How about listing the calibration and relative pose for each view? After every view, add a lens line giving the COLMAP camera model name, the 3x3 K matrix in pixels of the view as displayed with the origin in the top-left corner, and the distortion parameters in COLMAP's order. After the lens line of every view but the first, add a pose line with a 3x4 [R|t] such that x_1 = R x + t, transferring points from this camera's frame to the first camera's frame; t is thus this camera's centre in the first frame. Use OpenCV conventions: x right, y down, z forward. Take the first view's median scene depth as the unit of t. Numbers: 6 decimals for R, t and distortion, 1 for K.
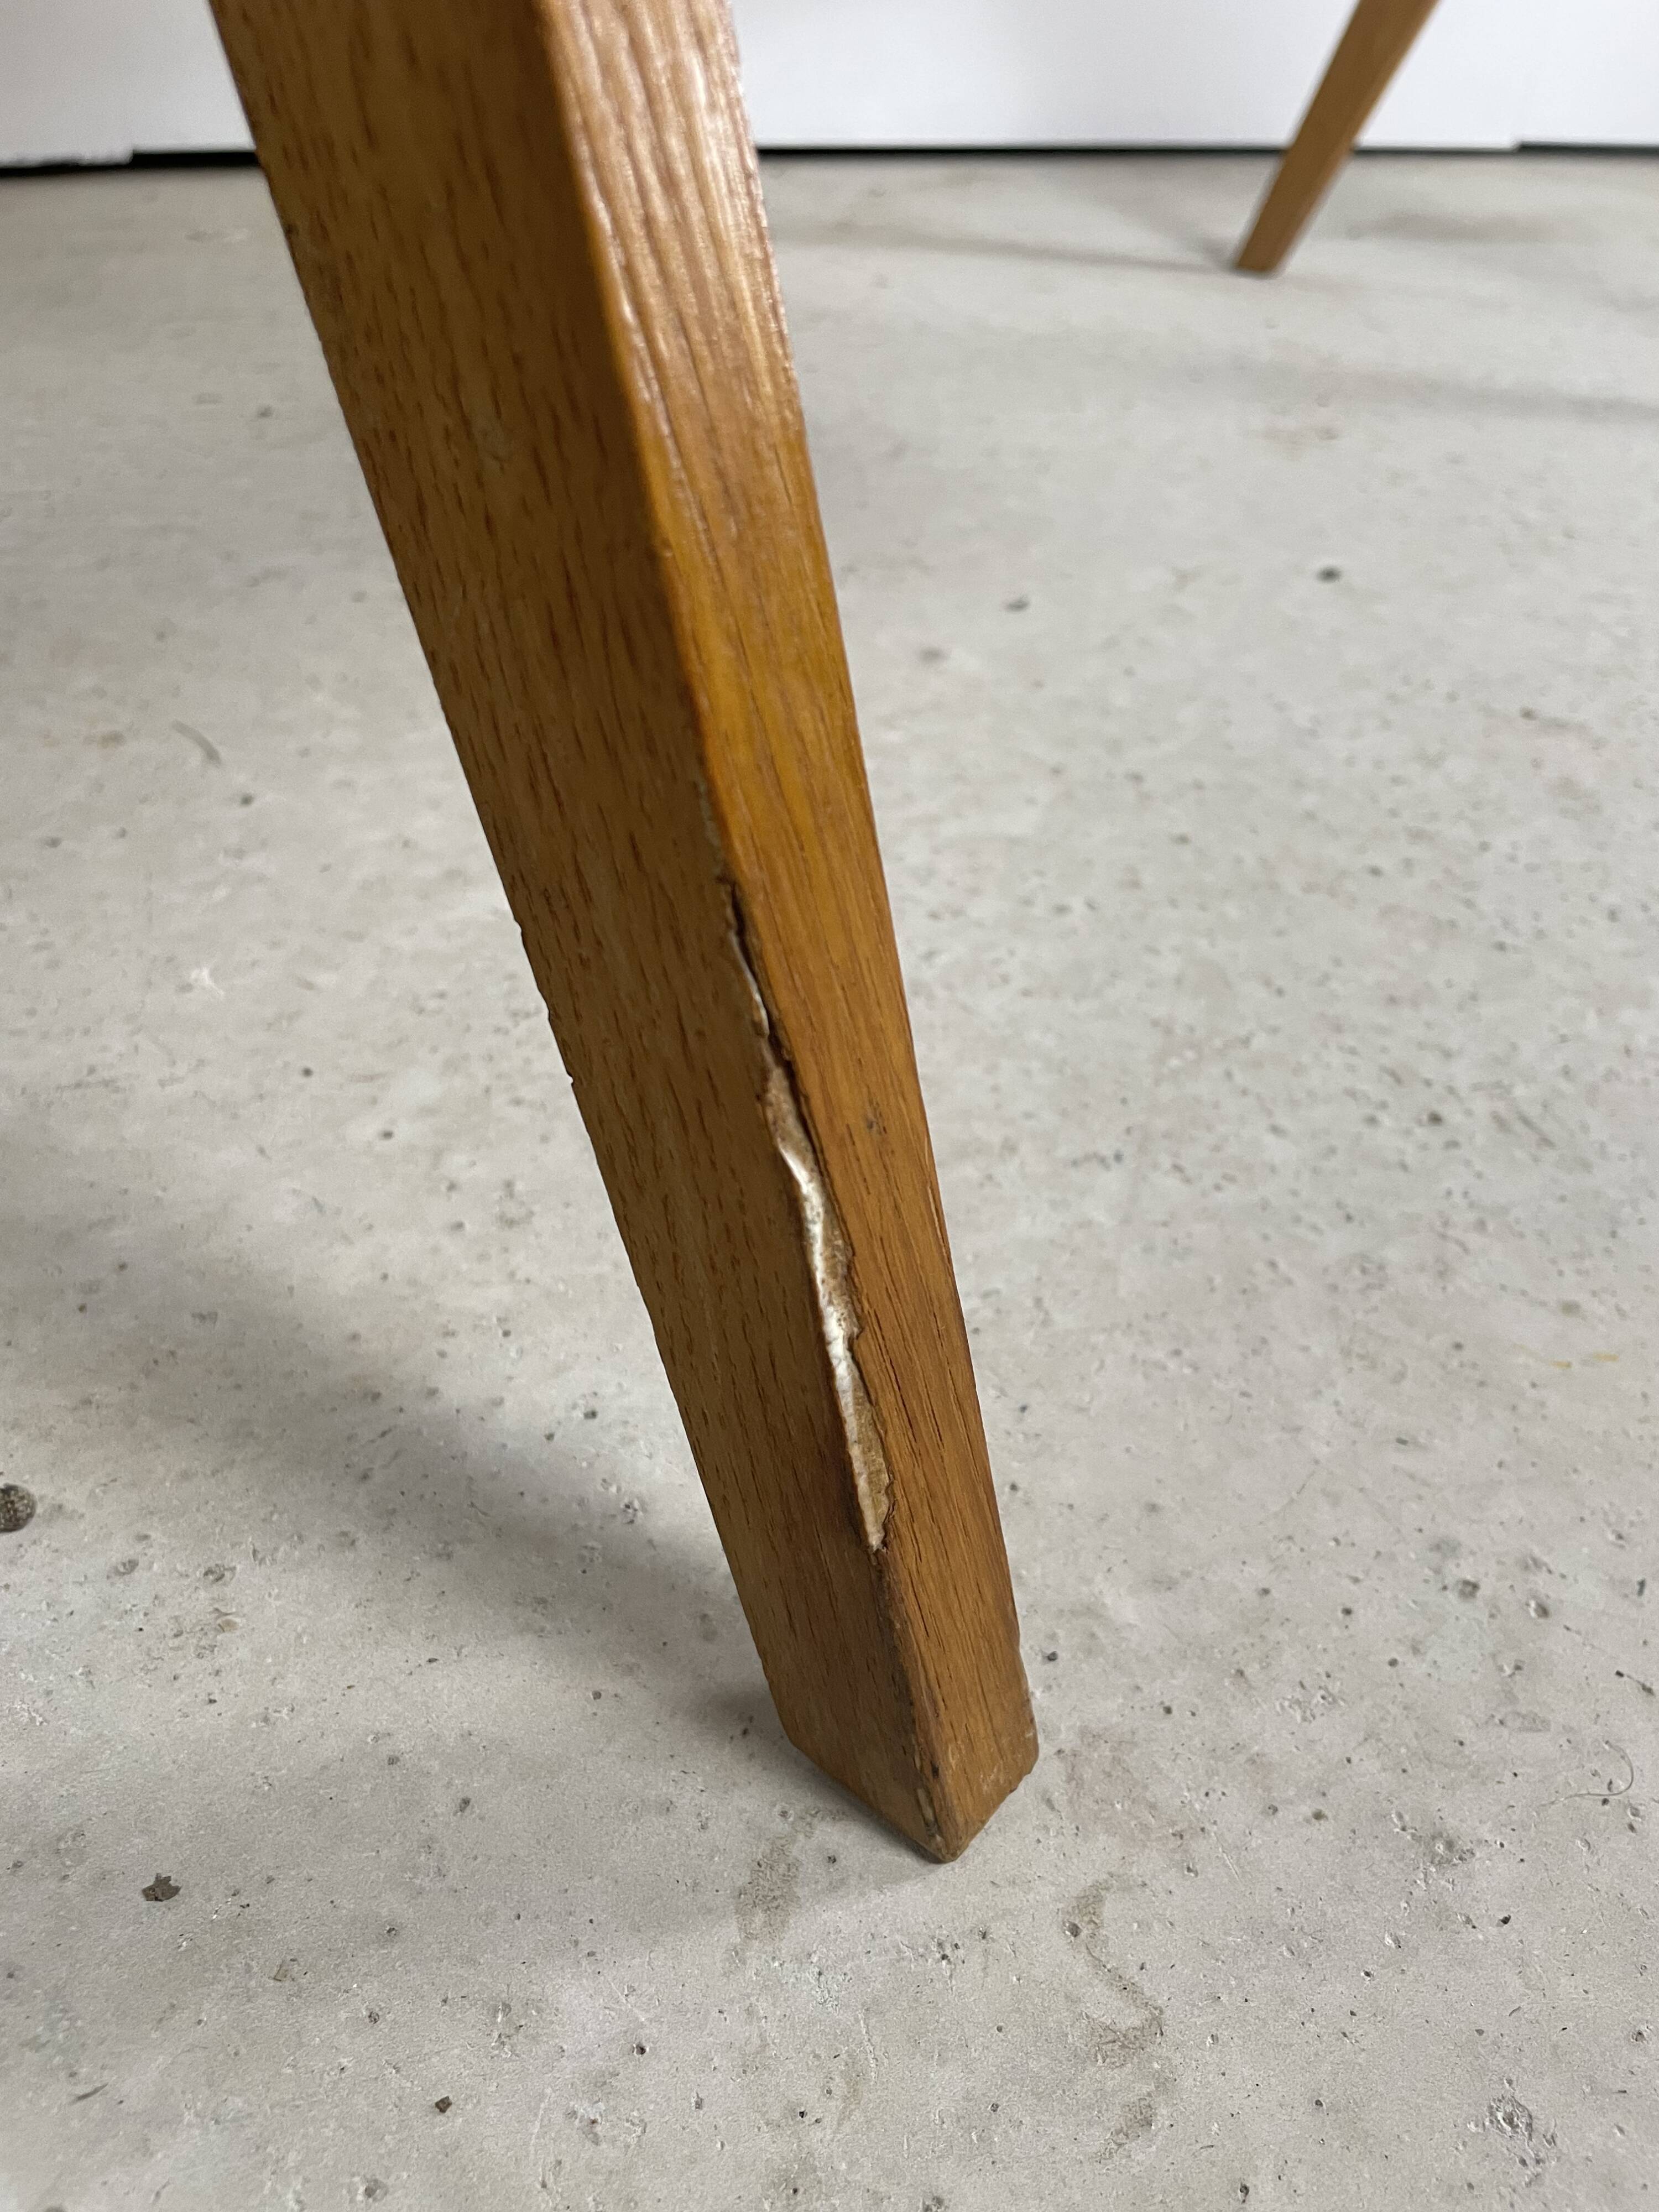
lens RADIAL K [[1734.8, 0, 829.5], [0, 1734.8, 1106.0], [0, 0, 1]] dist [0.073187, -0.118182]
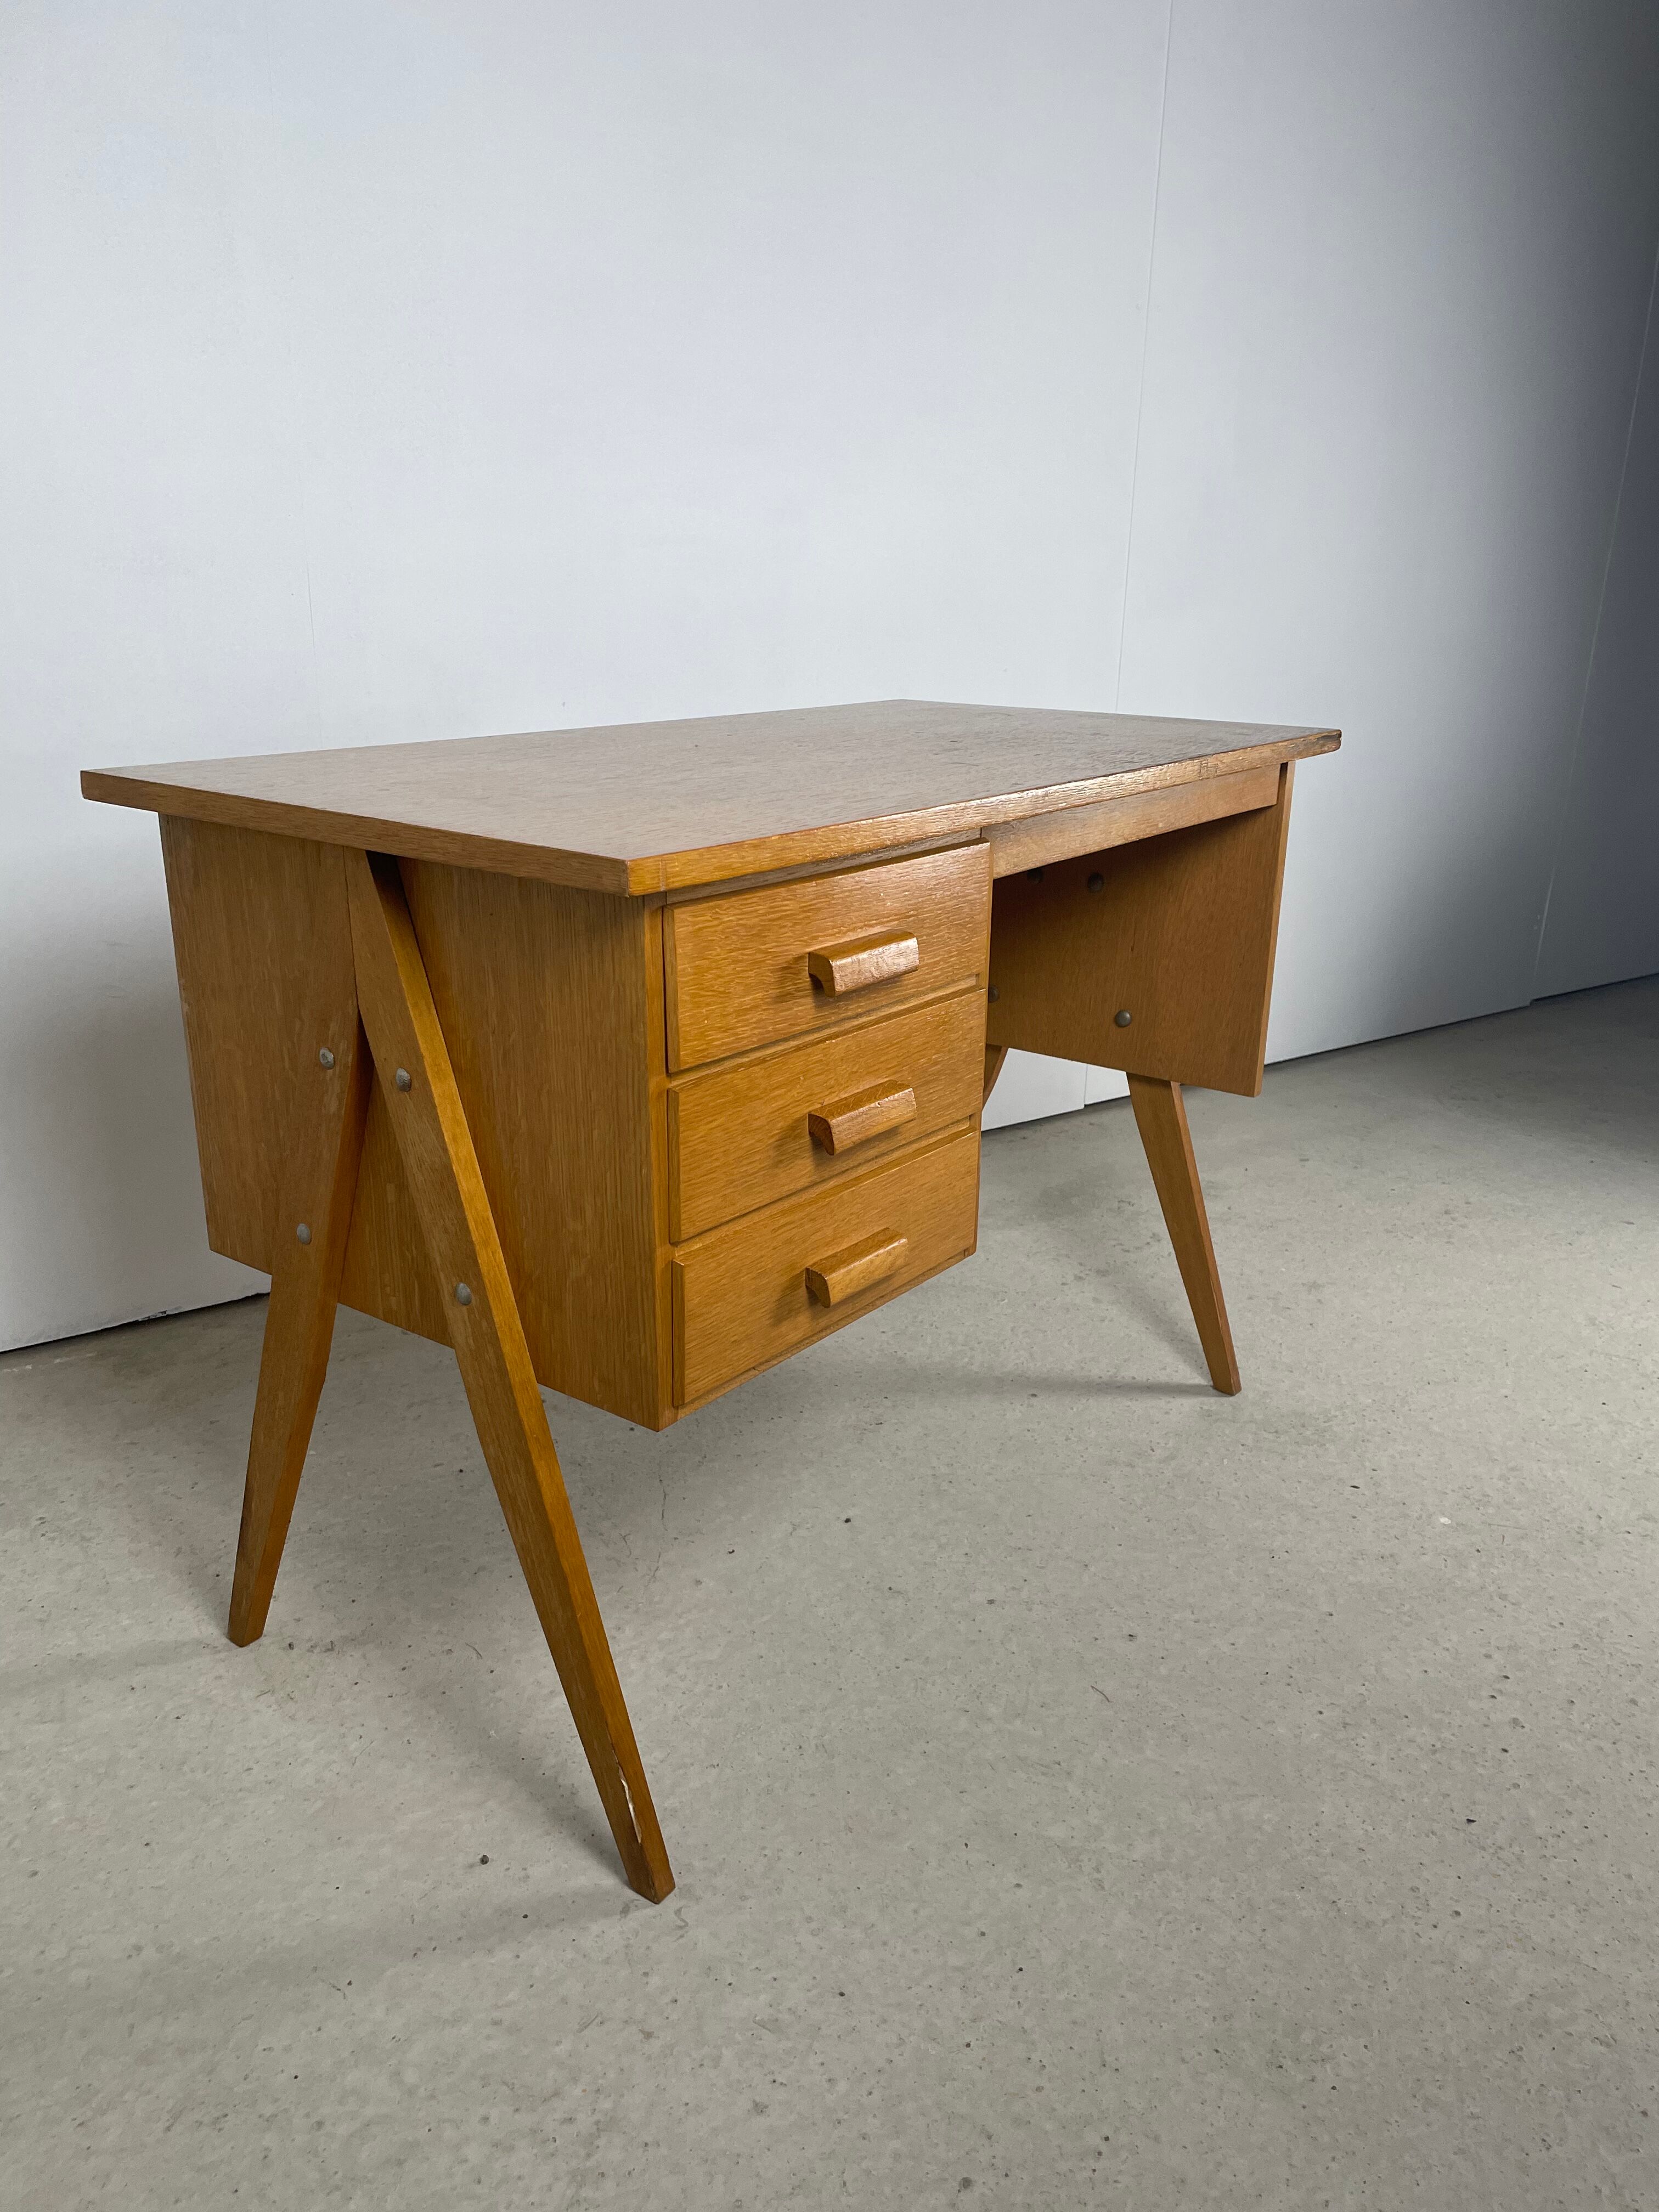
lens RADIAL K [[1685.2, 0, 845.6], [0, 1685.2, 1109.1], [0, 0, 1]] dist [0.068328, -0.091679]
pose [[0.997349, -0.065957, 0.030726, 0.458316], [0.072096, 0.952796, -0.294926, -0.250259], [-0.009824, 0.296360, 0.955026, -3.435997]]
